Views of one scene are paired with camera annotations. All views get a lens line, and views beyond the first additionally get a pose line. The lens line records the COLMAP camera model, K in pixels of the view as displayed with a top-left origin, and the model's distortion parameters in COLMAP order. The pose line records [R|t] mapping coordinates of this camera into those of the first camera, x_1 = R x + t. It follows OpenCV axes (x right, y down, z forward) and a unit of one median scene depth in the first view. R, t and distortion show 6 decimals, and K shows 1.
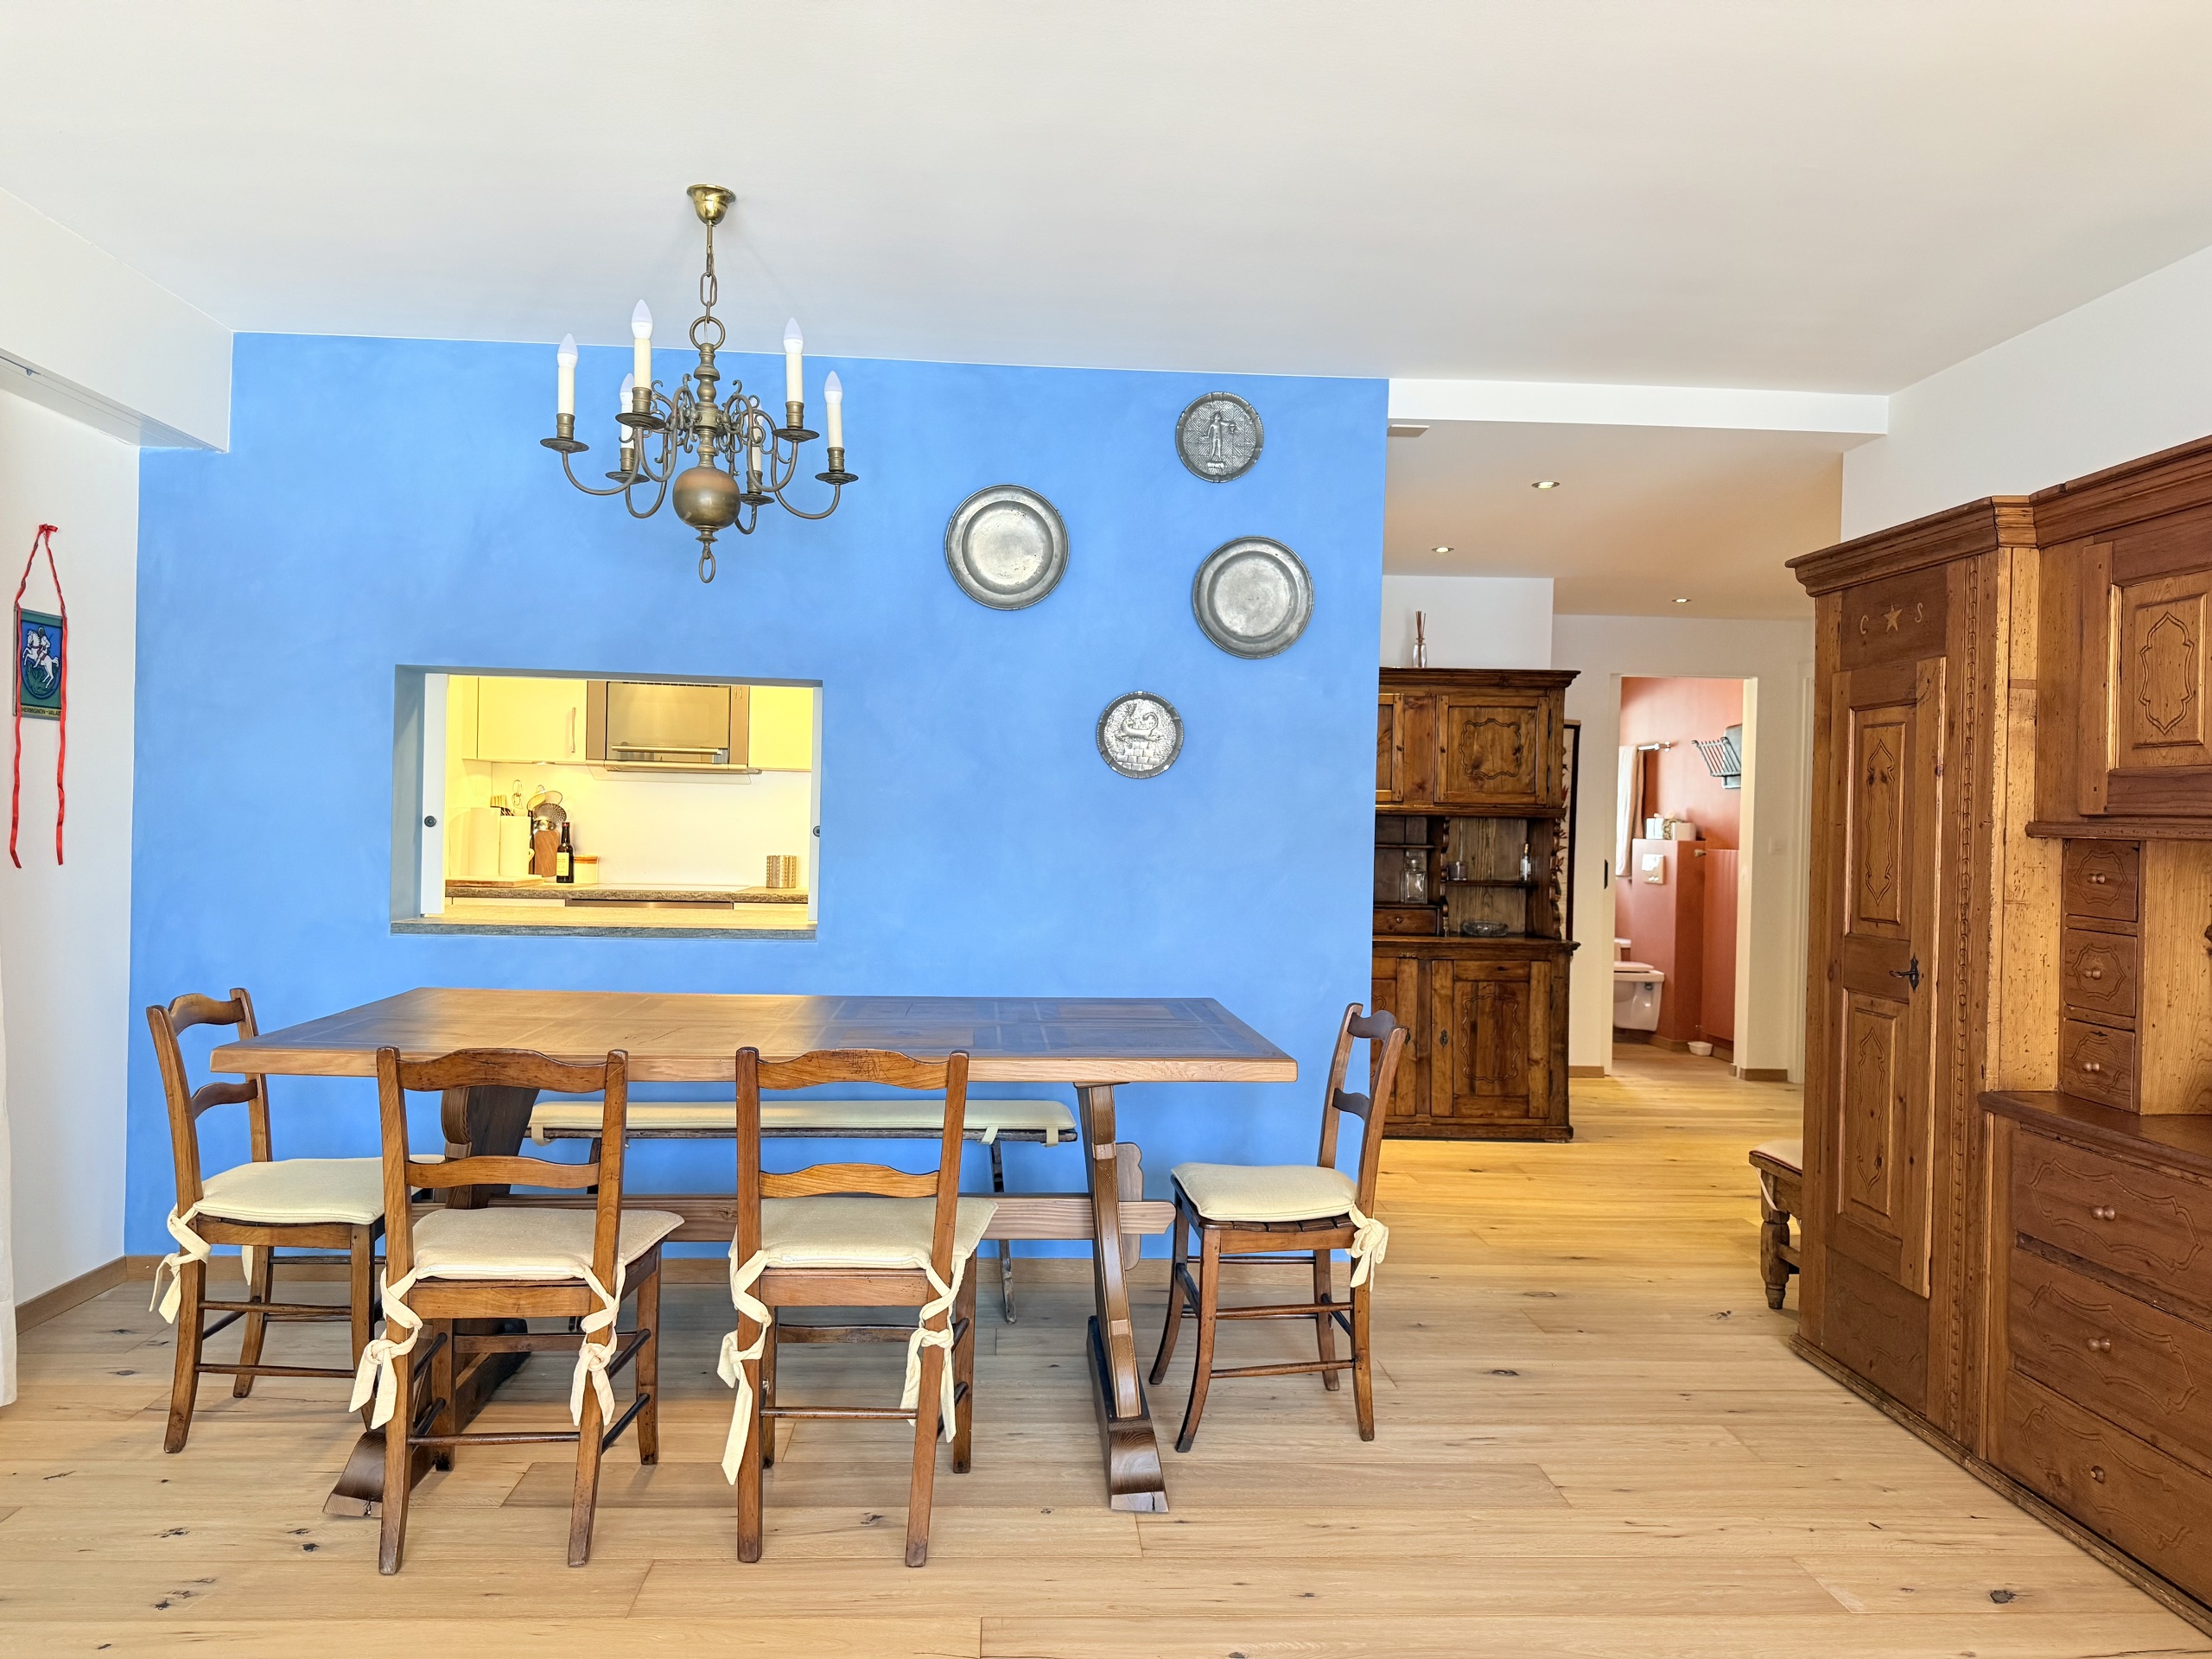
lens RADIAL K [[1549.7, 0, 1110.4], [0, 1549.7, 845.9], [0, 0, 1]] dist [0.157696, -0.235439]
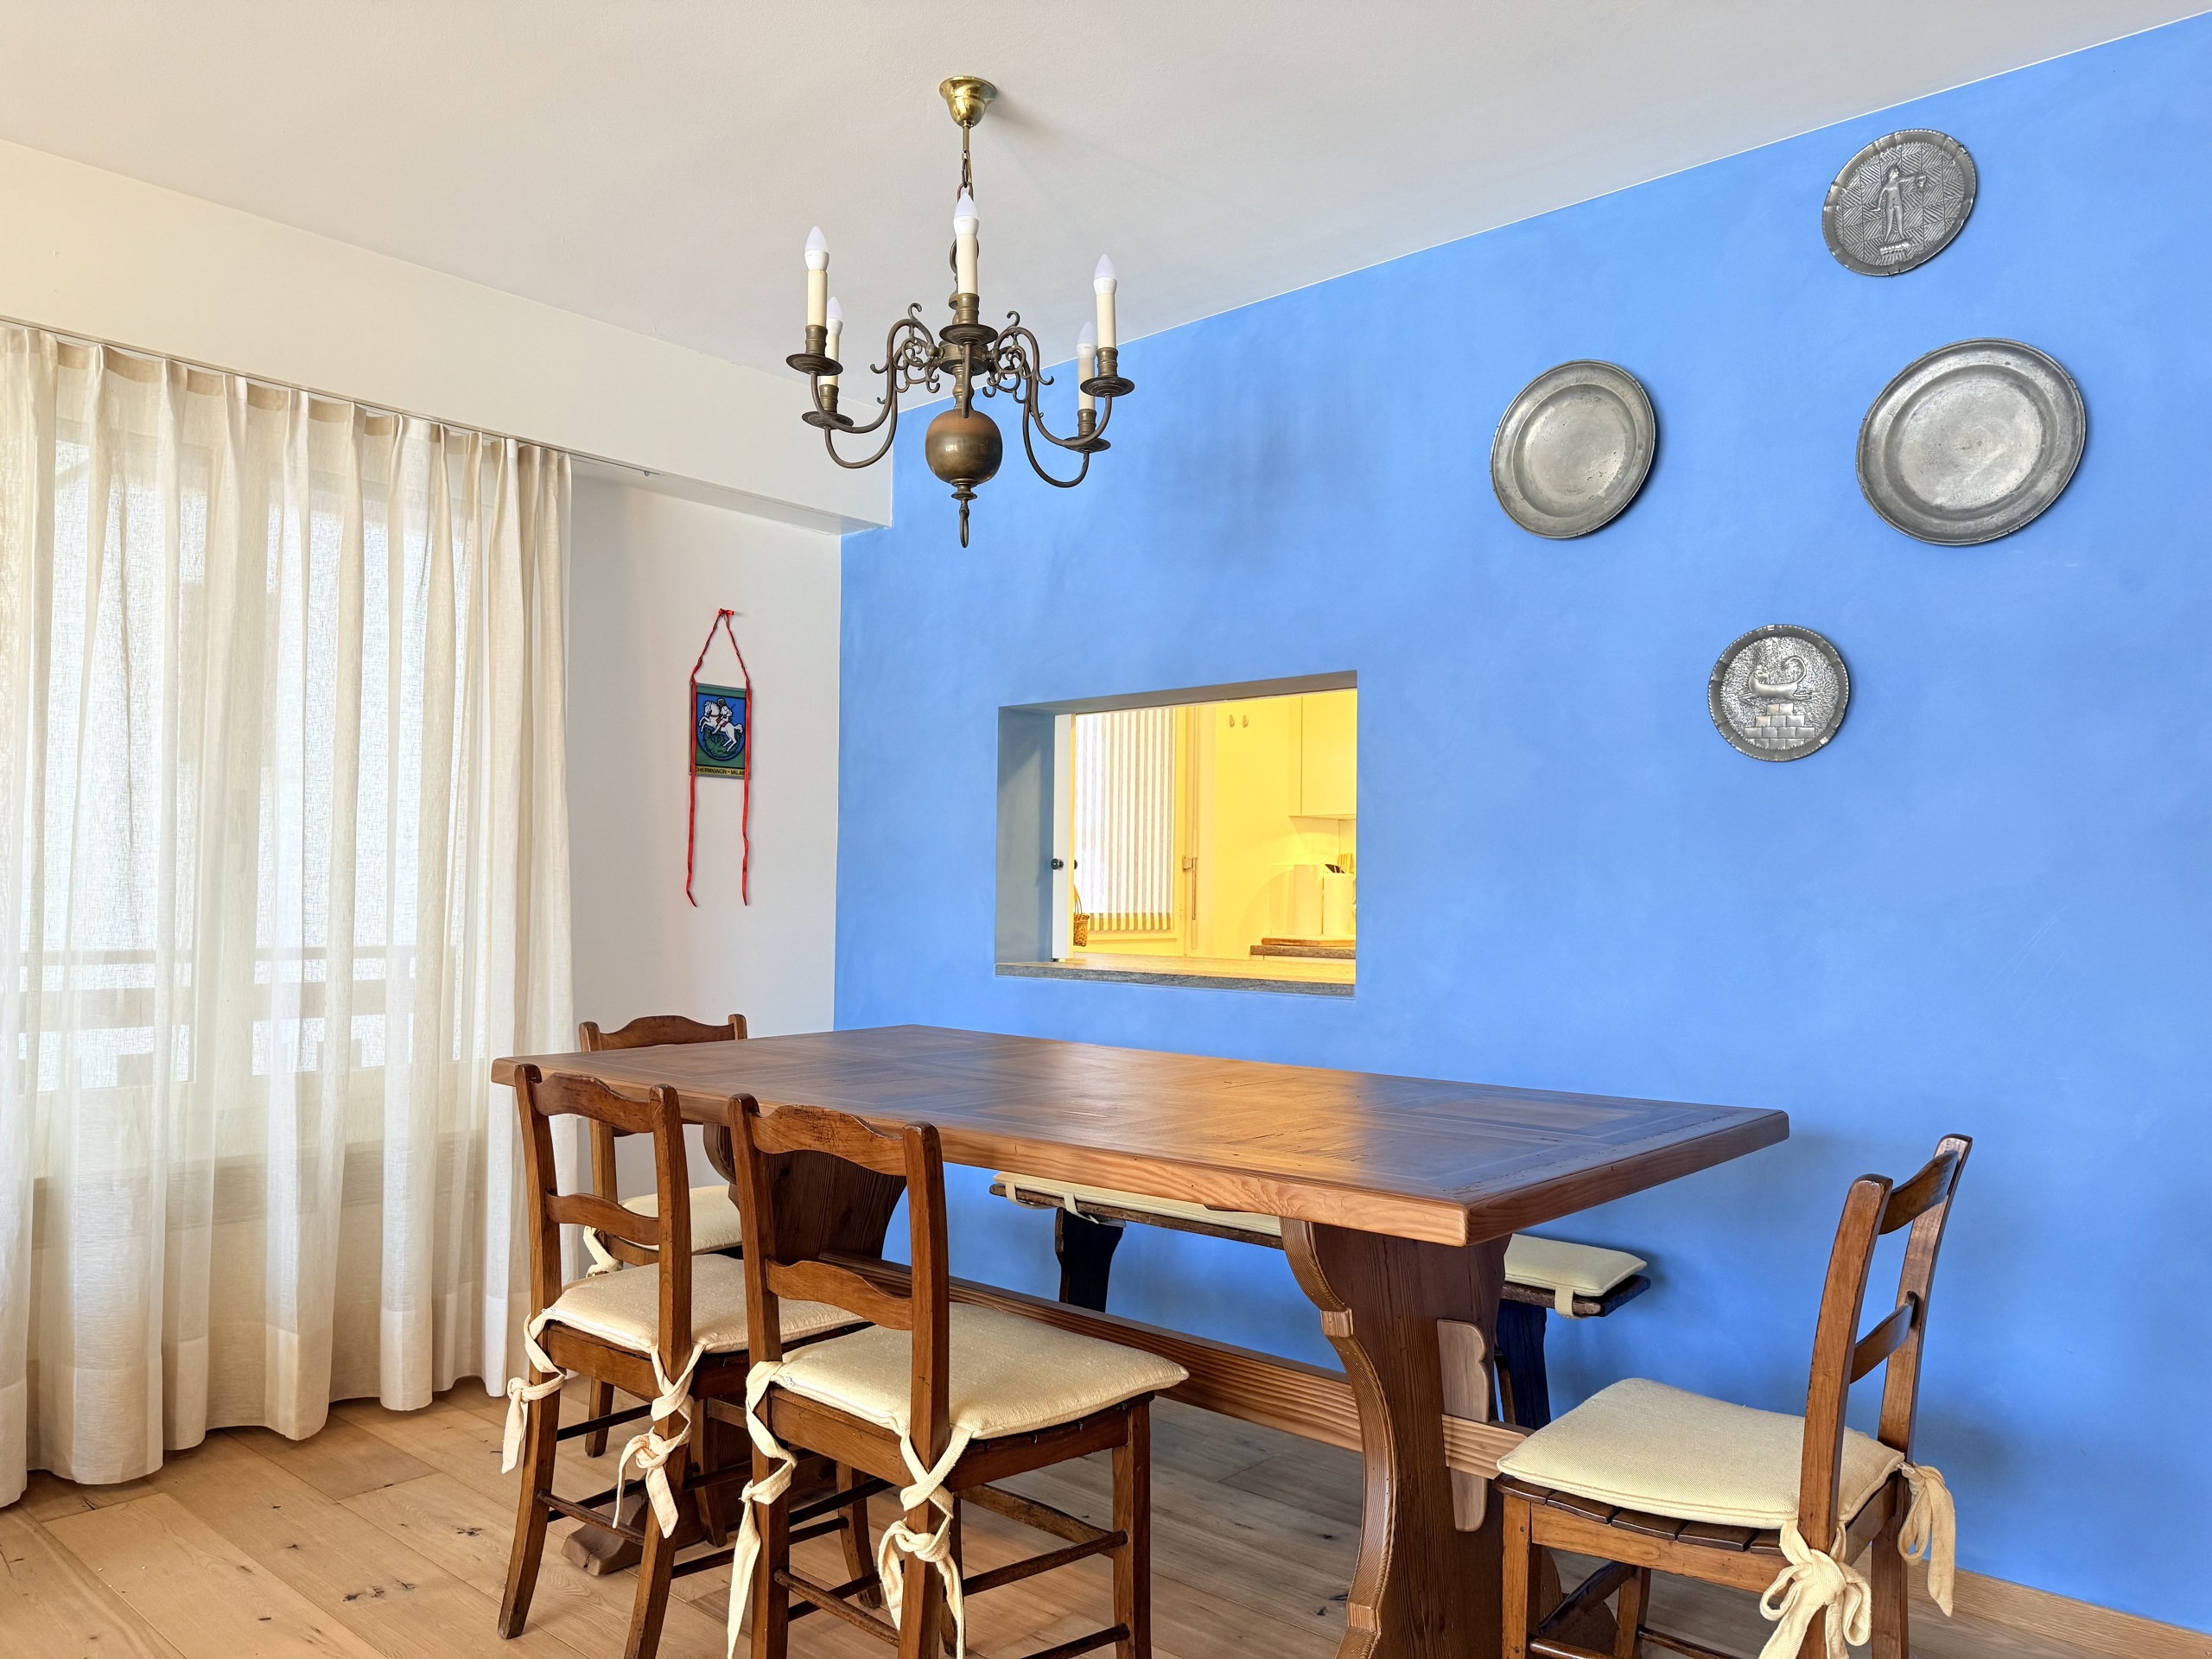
lens RADIAL K [[1549.7, 0, 1110.4], [0, 1549.7, 845.9], [0, 0, 1]] dist [0.157696, -0.235439]
pose [[0.708043, -0.039346, -0.705072, 0.285522], [-0.003035, 0.998268, -0.058756, 0.030890], [0.706162, 0.043741, 0.706697, 0.352397]]
